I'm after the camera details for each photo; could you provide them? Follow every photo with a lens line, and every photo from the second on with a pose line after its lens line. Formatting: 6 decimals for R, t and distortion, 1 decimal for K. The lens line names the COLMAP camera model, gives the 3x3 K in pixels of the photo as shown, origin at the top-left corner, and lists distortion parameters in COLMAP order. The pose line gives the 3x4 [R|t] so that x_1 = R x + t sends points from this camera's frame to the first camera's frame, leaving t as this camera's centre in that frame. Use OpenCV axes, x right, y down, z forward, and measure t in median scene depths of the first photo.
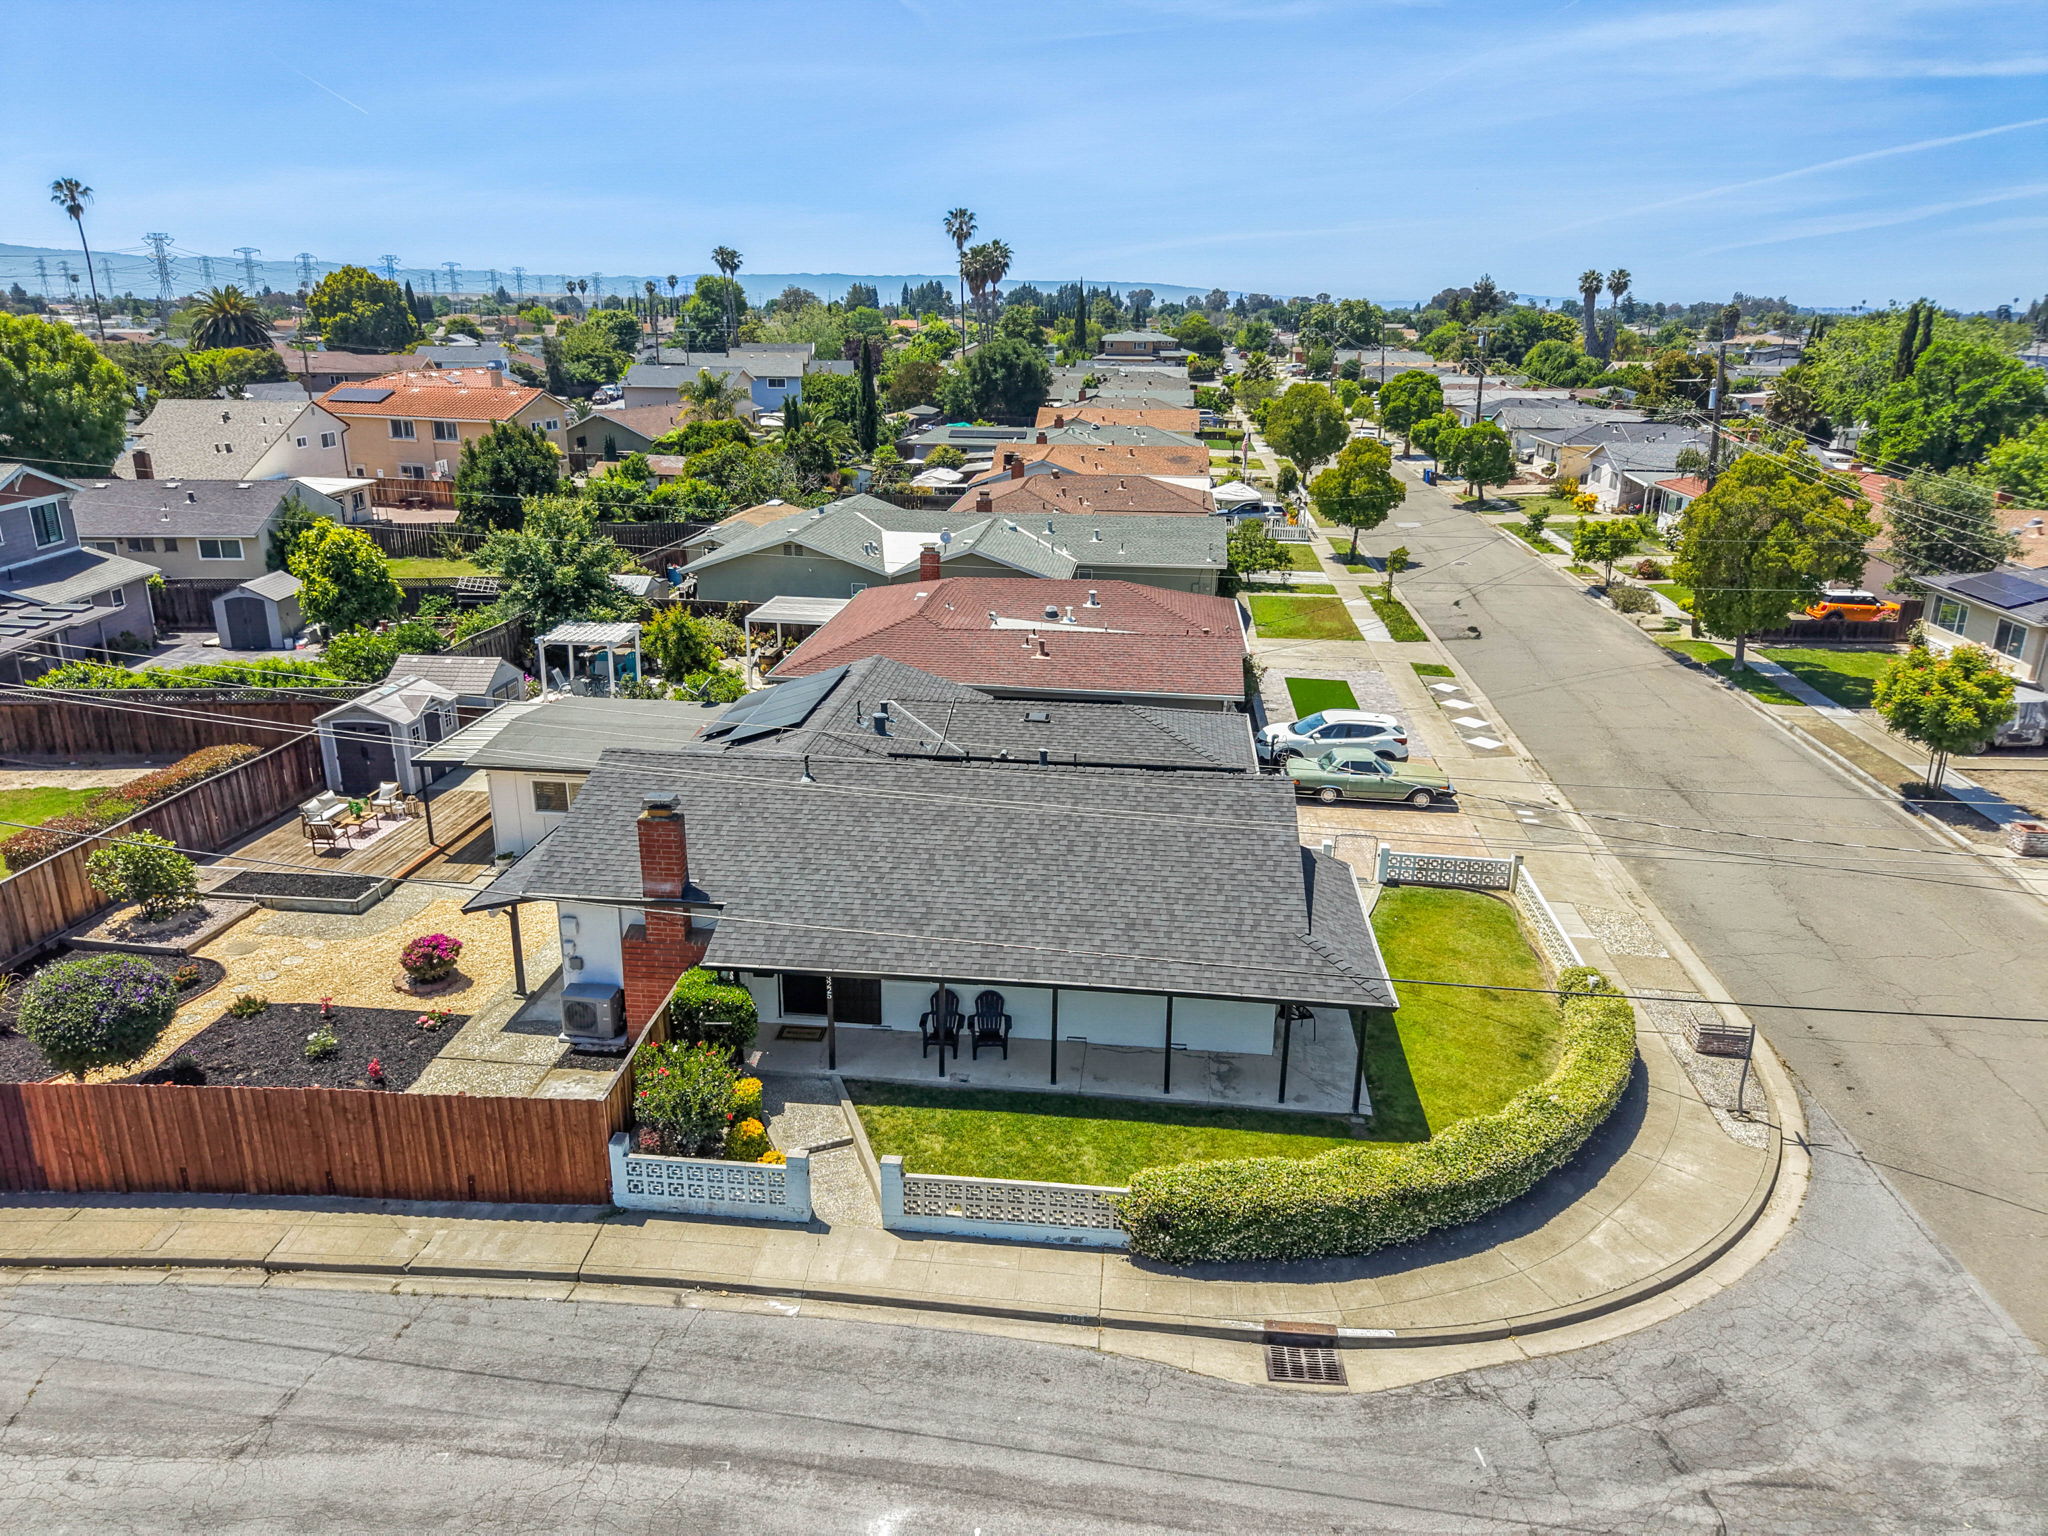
lens RADIAL K [[1421.9, 0, 1024.0], [0, 1421.9, 768.0], [0, 0, 1]] dist [0.003314, -0.000966]
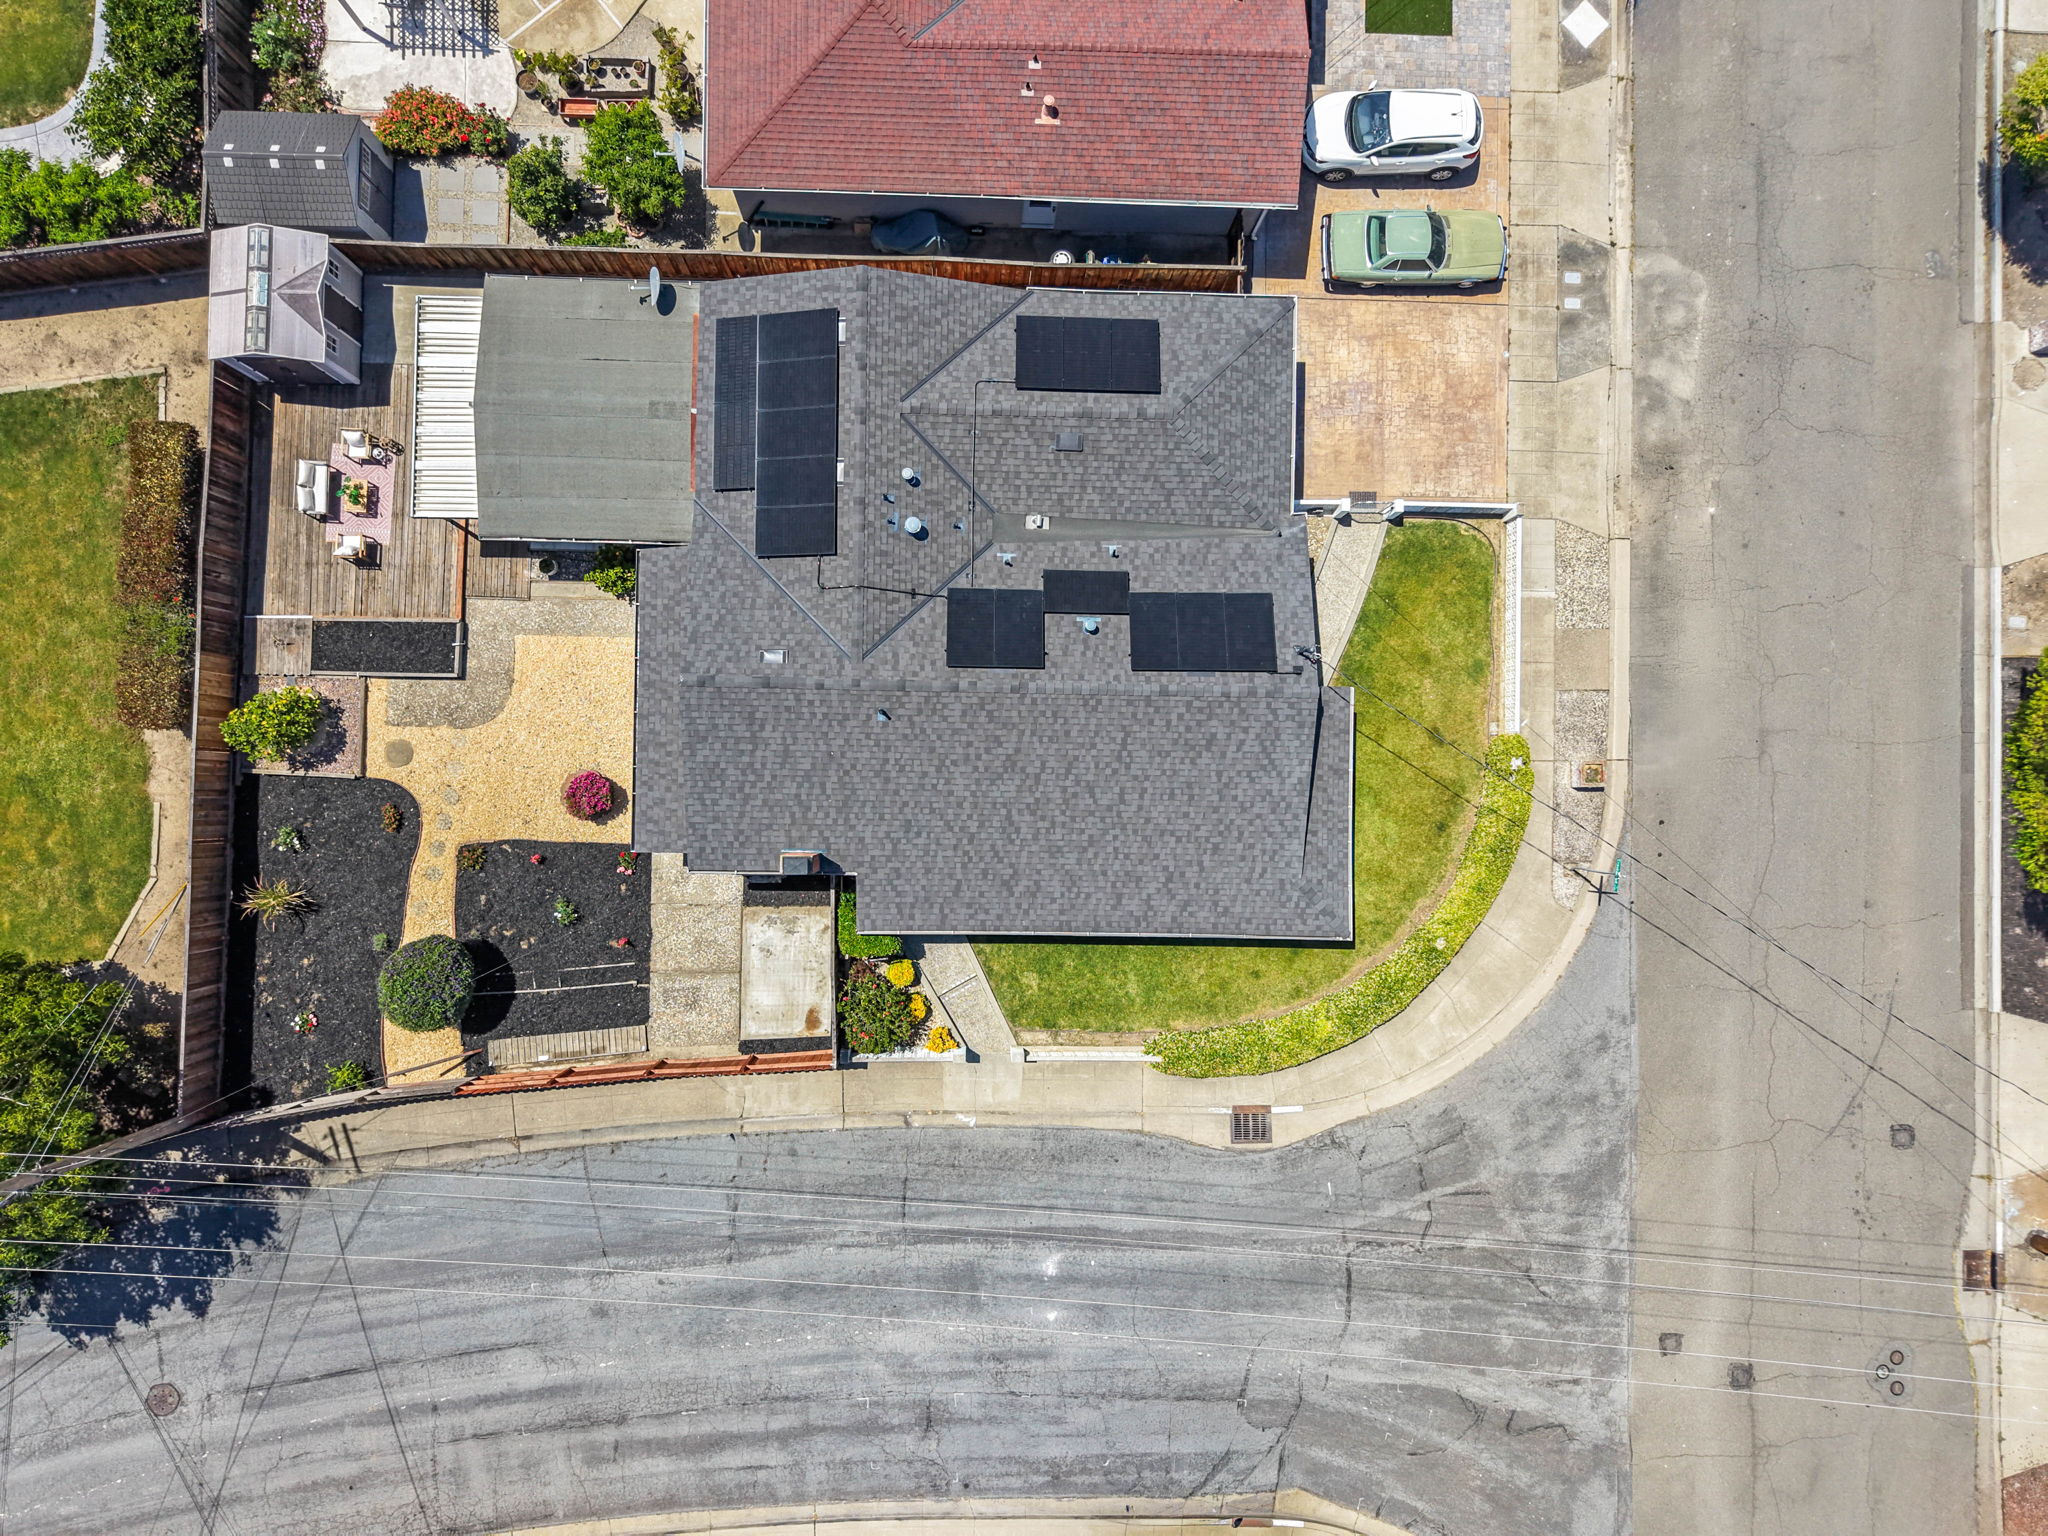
lens RADIAL K [[1421.9, 0, 1024.0], [0, 1421.9, 768.0], [0, 0, 1]] dist [0.003314, -0.000966]
pose [[0.995911, -0.086162, 0.027169, -0.089088], [0.000692, 0.307998, 0.951387, -1.206223], [-0.090342, -0.947477, 0.306798, 0.716605]]
